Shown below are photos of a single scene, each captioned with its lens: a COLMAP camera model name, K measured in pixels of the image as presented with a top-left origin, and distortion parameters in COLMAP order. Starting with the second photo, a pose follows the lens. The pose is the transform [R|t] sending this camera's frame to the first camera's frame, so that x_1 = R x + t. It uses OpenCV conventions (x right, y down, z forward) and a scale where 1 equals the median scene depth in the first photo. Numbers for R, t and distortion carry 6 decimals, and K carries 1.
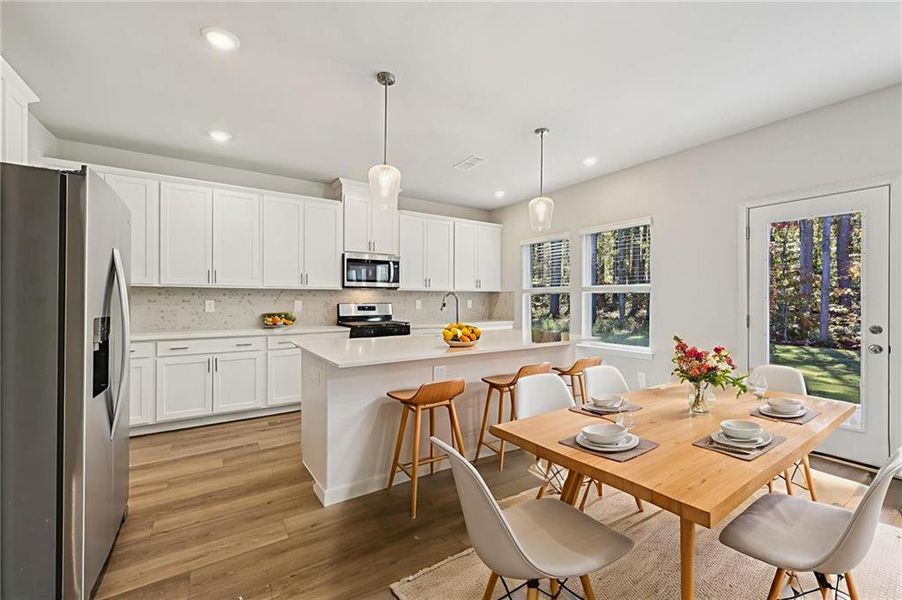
lens RADIAL K [[364.3, 0, 449.4], [0, 364.3, 302.1], [0, 0, 1]] dist [-0.001222, -0.000029]
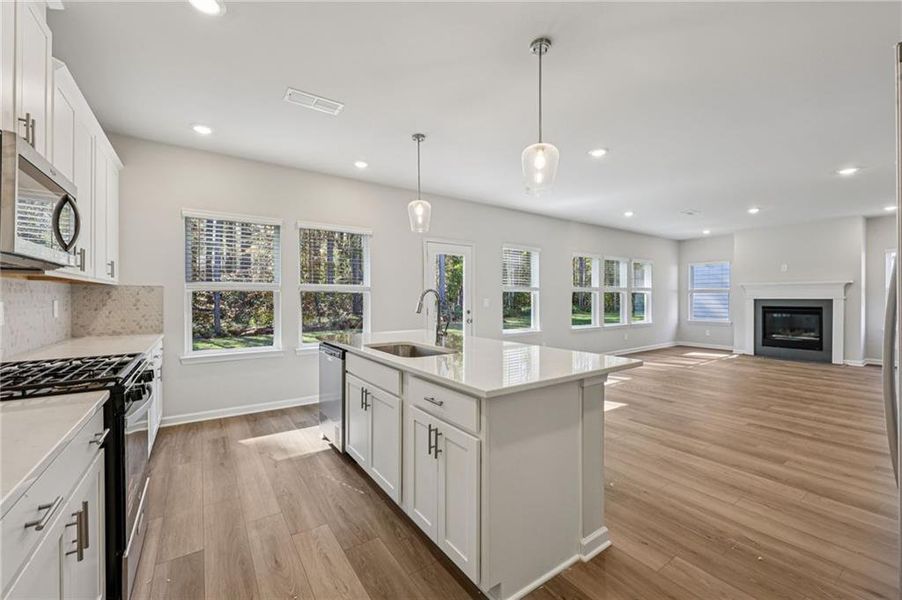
lens RADIAL K [[364.3, 0, 449.4], [0, 364.3, 302.1], [0, 0, 1]] dist [-0.001222, -0.000029]
pose [[-0.017549, -0.011374, 0.999781, -0.555238], [0.009393, 0.999889, 0.011540, -0.004879], [-0.999802, 0.009594, -0.017440, 0.653859]]
